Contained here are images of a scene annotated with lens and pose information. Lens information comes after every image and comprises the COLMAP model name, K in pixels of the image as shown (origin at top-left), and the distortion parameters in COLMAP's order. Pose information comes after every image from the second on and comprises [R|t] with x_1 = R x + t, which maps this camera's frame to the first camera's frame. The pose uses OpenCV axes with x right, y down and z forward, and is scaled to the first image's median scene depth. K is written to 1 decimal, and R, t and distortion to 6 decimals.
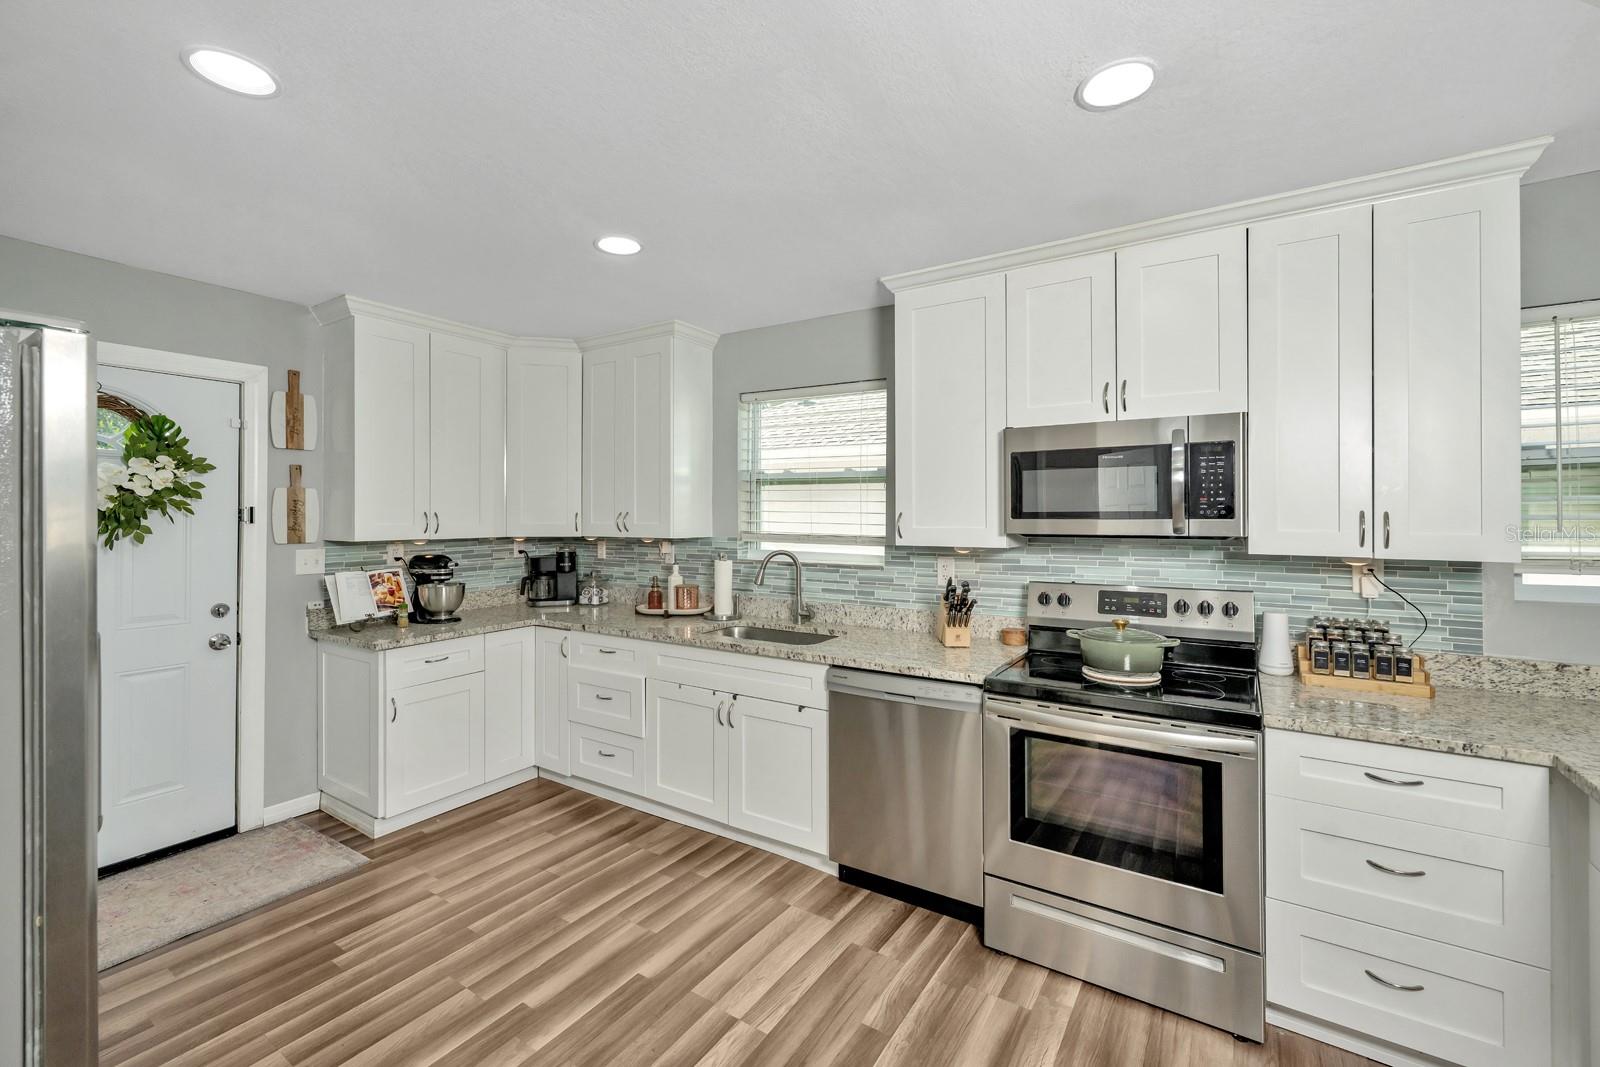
lens RADIAL K [[652.0, 0, 794.8], [0, 652.0, 493.4], [0, 0, 1]] dist [0.003137, 0.000321]
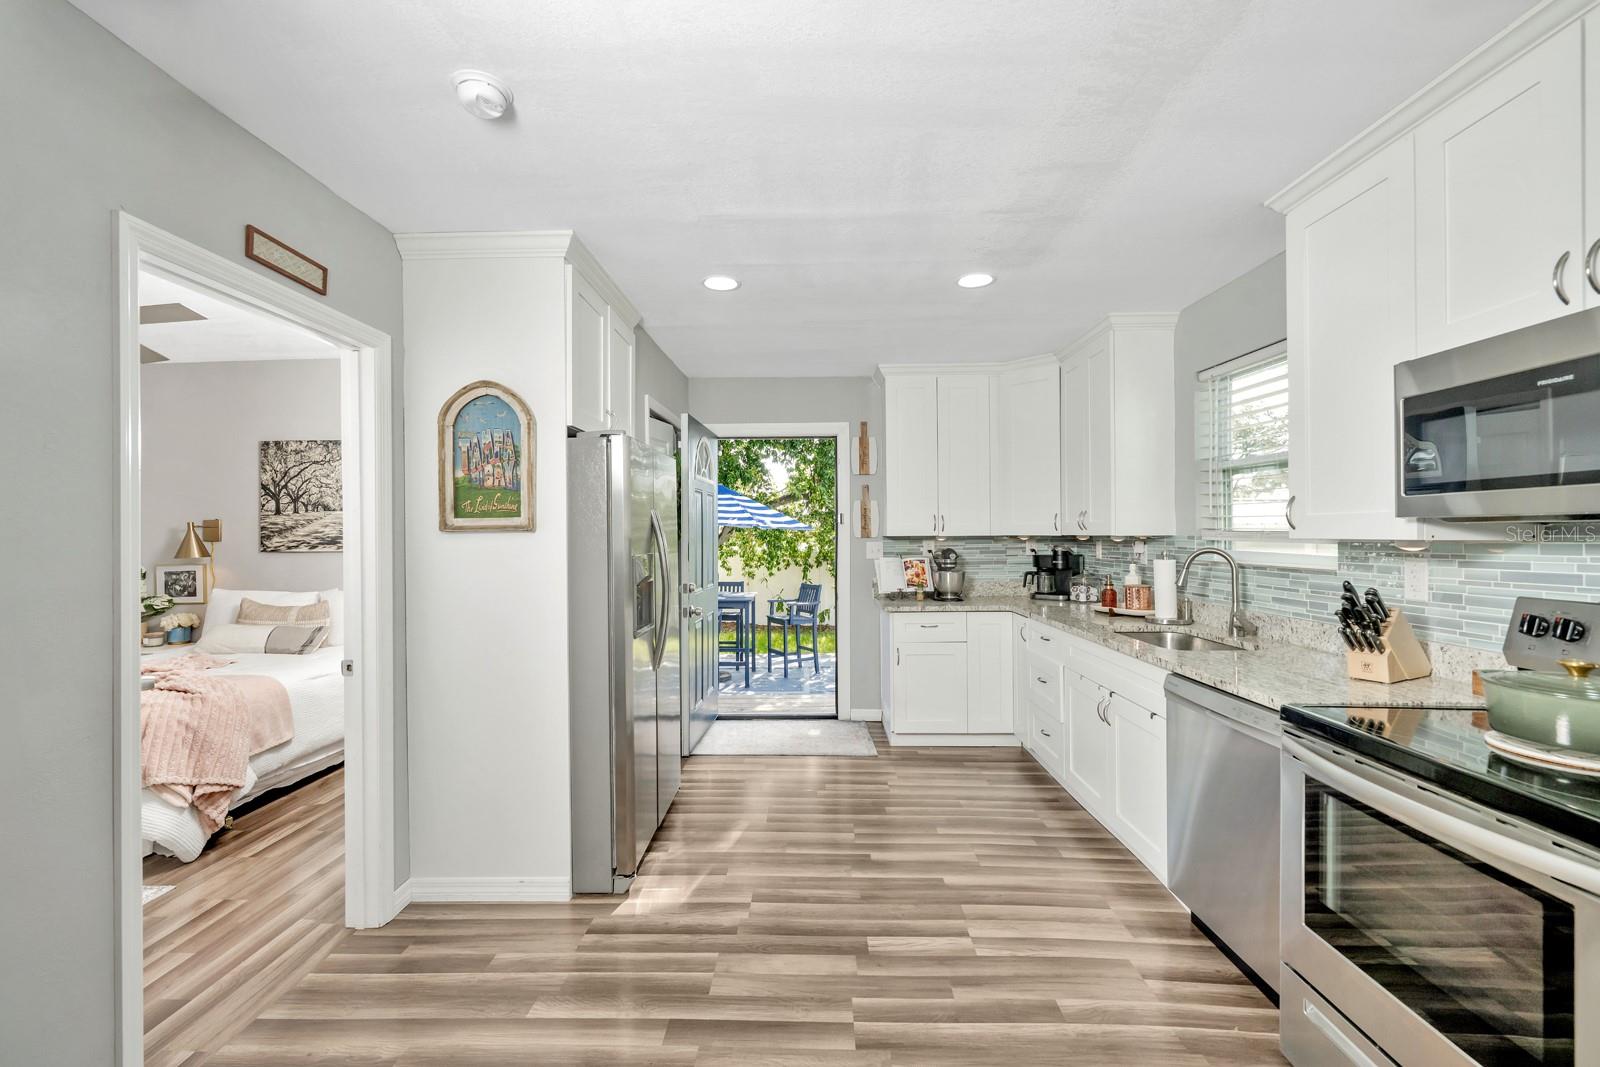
lens RADIAL K [[649.0, 0, 809.8], [0, 649.0, 520.3], [0, 0, 1]] dist [0.023905, -0.000008]
pose [[0.560217, -0.016752, -0.828177, 0.473229], [0.033507, 0.999435, 0.002450, 0.035521], [0.827668, -0.029122, 0.560462, 0.086150]]
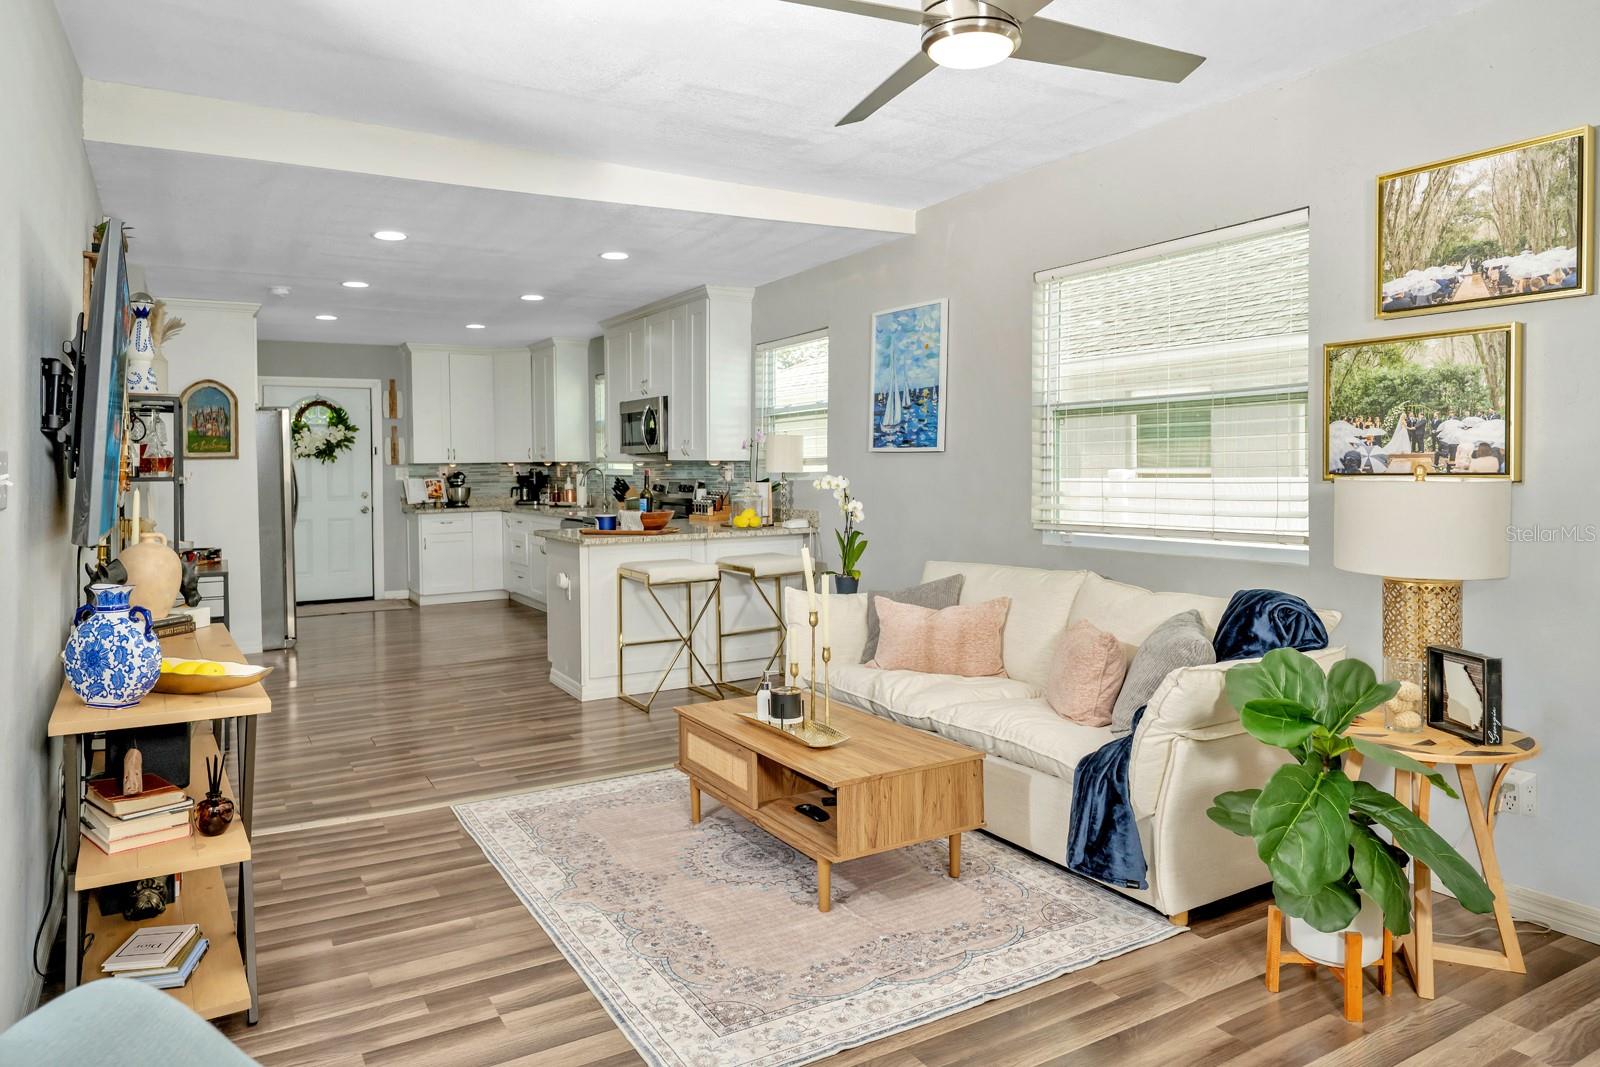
lens RADIAL K [[960.1, 0, 803.9], [0, 960.1, 446.0], [0, 0, 1]] dist [-0.000381, 0.000325]
pose [[0.917008, -0.016356, -0.398534, 1.937279], [0.024856, 0.999560, 0.016169, 0.001579], [0.398094, -0.024733, 0.917011, -1.495437]]
